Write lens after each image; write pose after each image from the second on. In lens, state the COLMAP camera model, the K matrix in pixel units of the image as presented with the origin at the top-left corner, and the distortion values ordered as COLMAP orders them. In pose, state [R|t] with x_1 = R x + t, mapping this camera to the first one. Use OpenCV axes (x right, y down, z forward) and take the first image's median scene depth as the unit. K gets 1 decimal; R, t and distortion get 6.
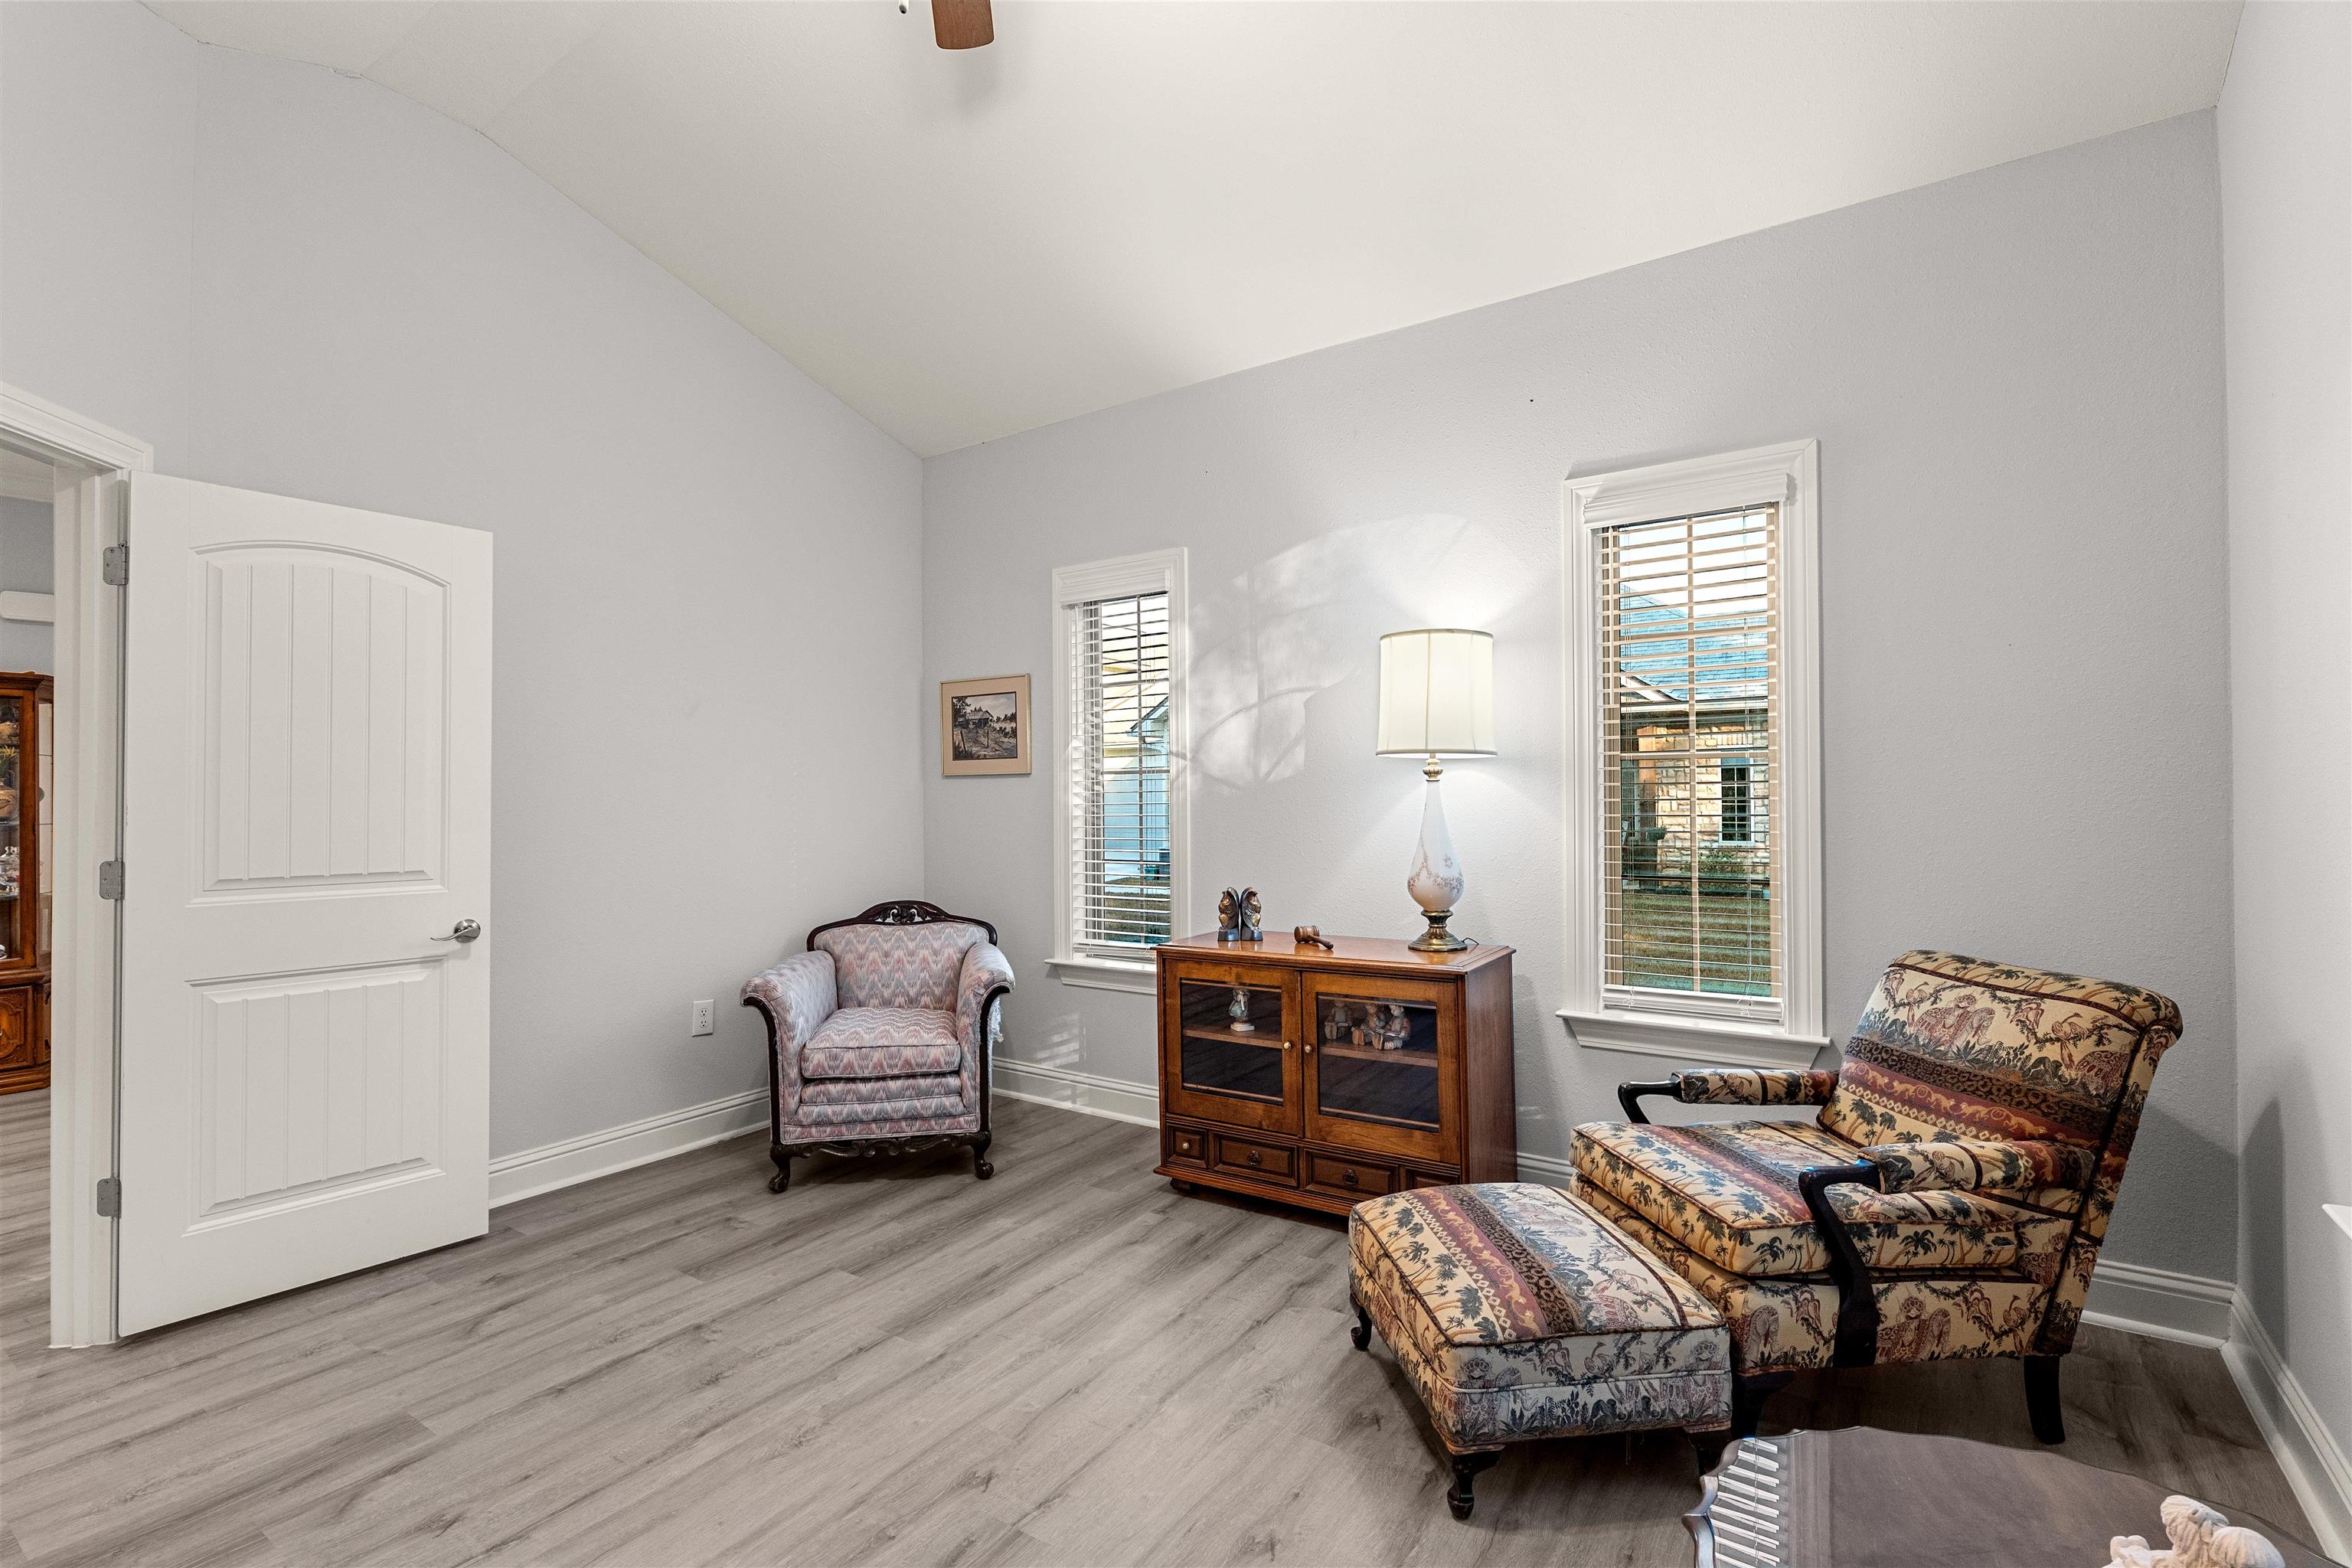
lens RADIAL K [[1079.5, 0, 1169.9], [0, 1079.5, 789.4], [0, 0, 1]] dist [0.000772, -0.000852]
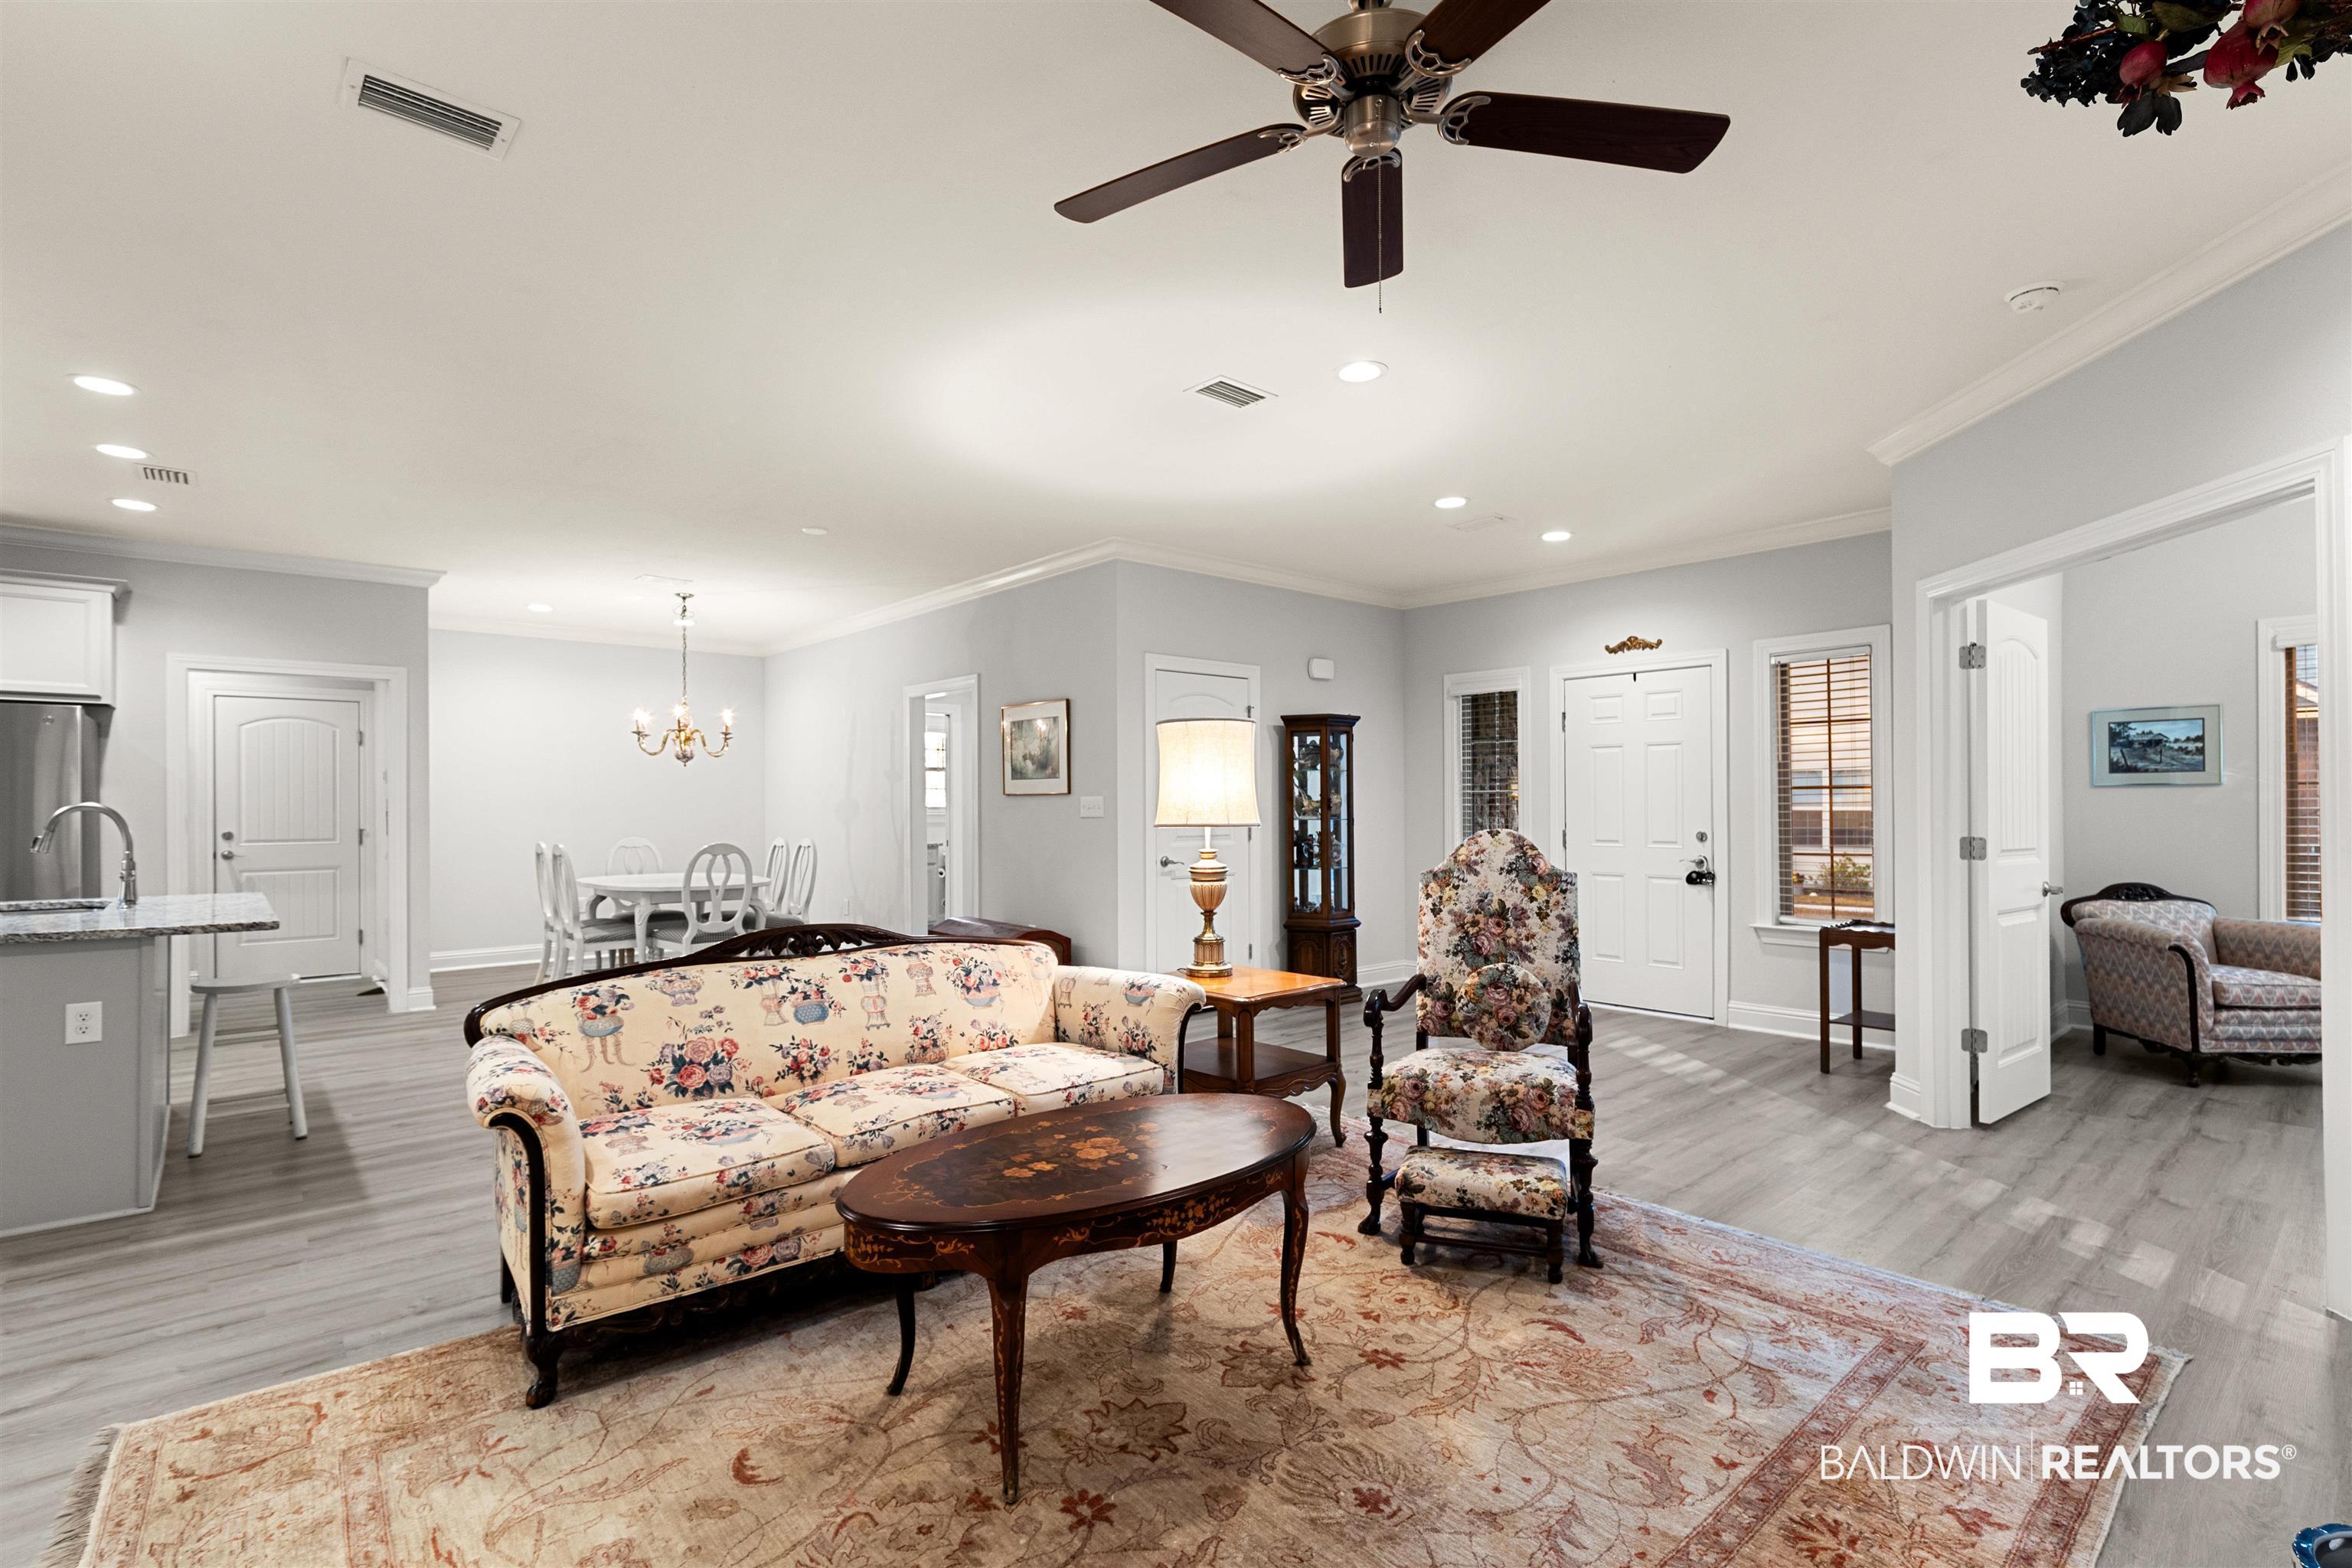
lens RADIAL K [[1079.5, 0, 1164.1], [0, 1079.5, 785.5], [0, 0, 1]] dist [0.000772, -0.000852]
pose [[0.967335, 0.002899, -0.253484, -1.291295], [-0.005845, 0.999924, -0.010869, 0.010413], [0.253434, 0.011995, 0.967278, -0.674462]]
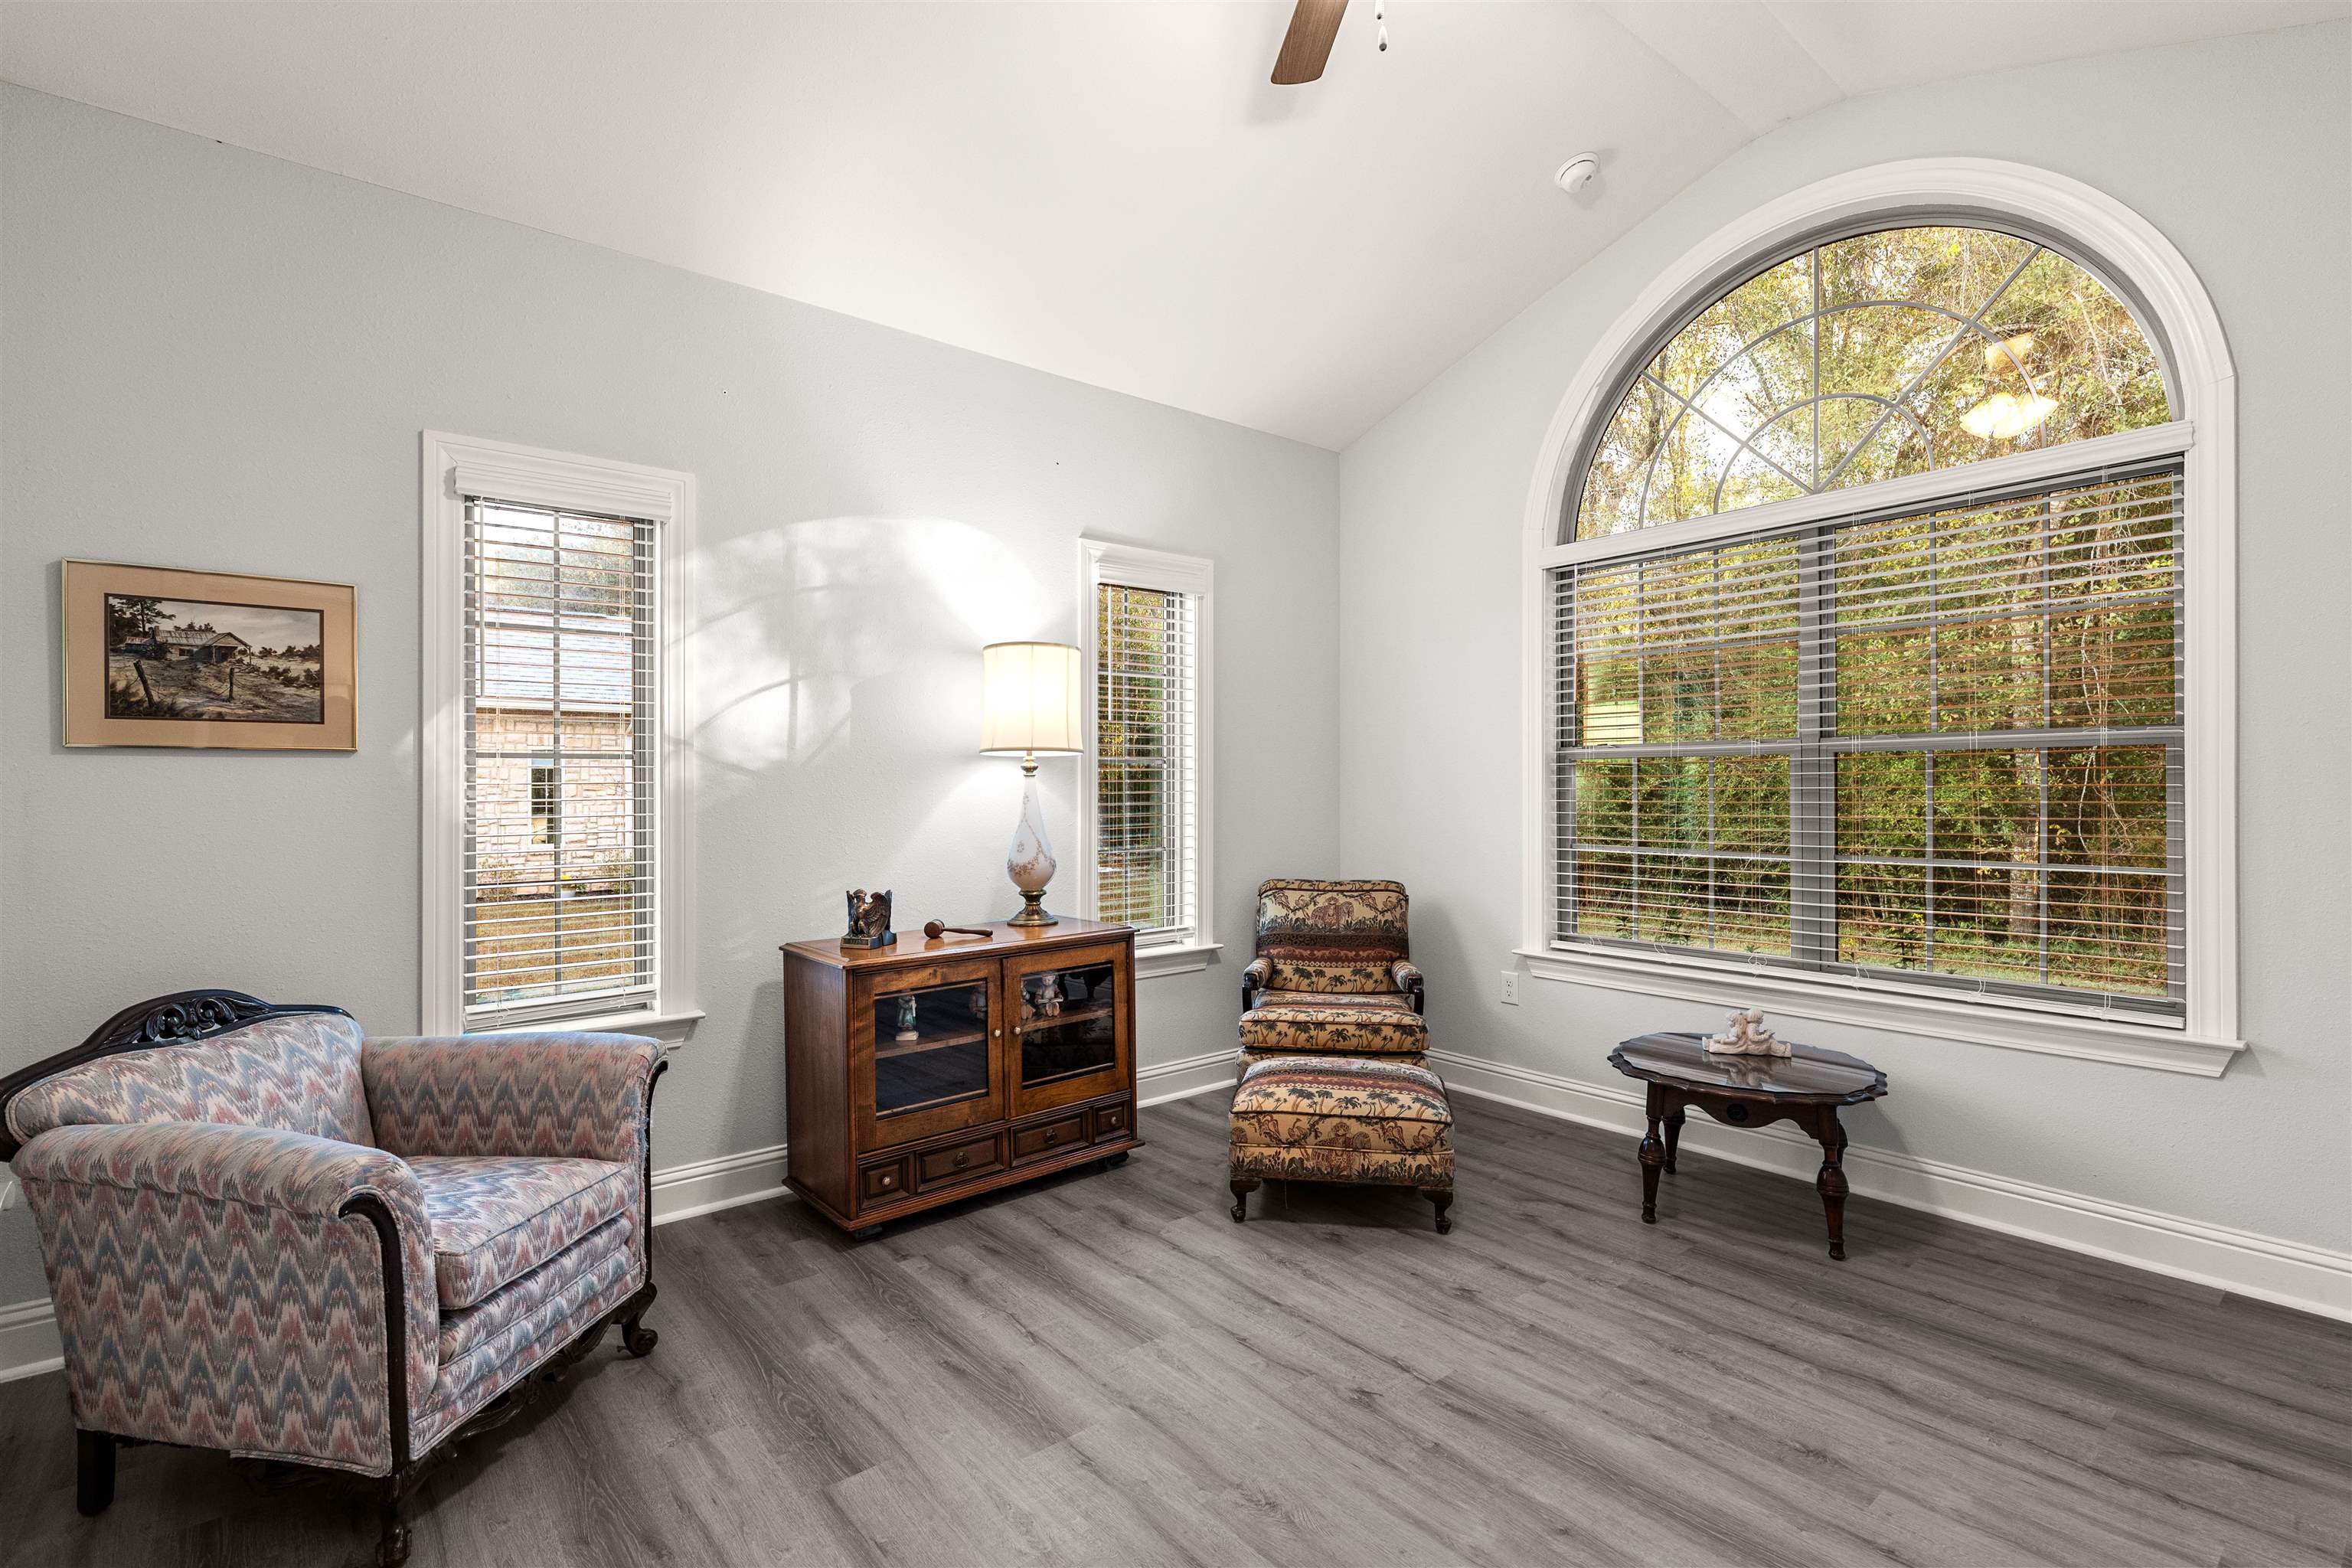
lens RADIAL K [[1079.5, 0, 1184.9], [0, 1079.5, 791.0], [0, 0, 1]] dist [0.000772, -0.000852]
pose [[0.271077, 0.004326, 0.962548, -0.753185], [-0.001030, 0.999991, -0.004204, 0.012181], [-0.962557, 0.000148, 0.271079, 0.508314]]
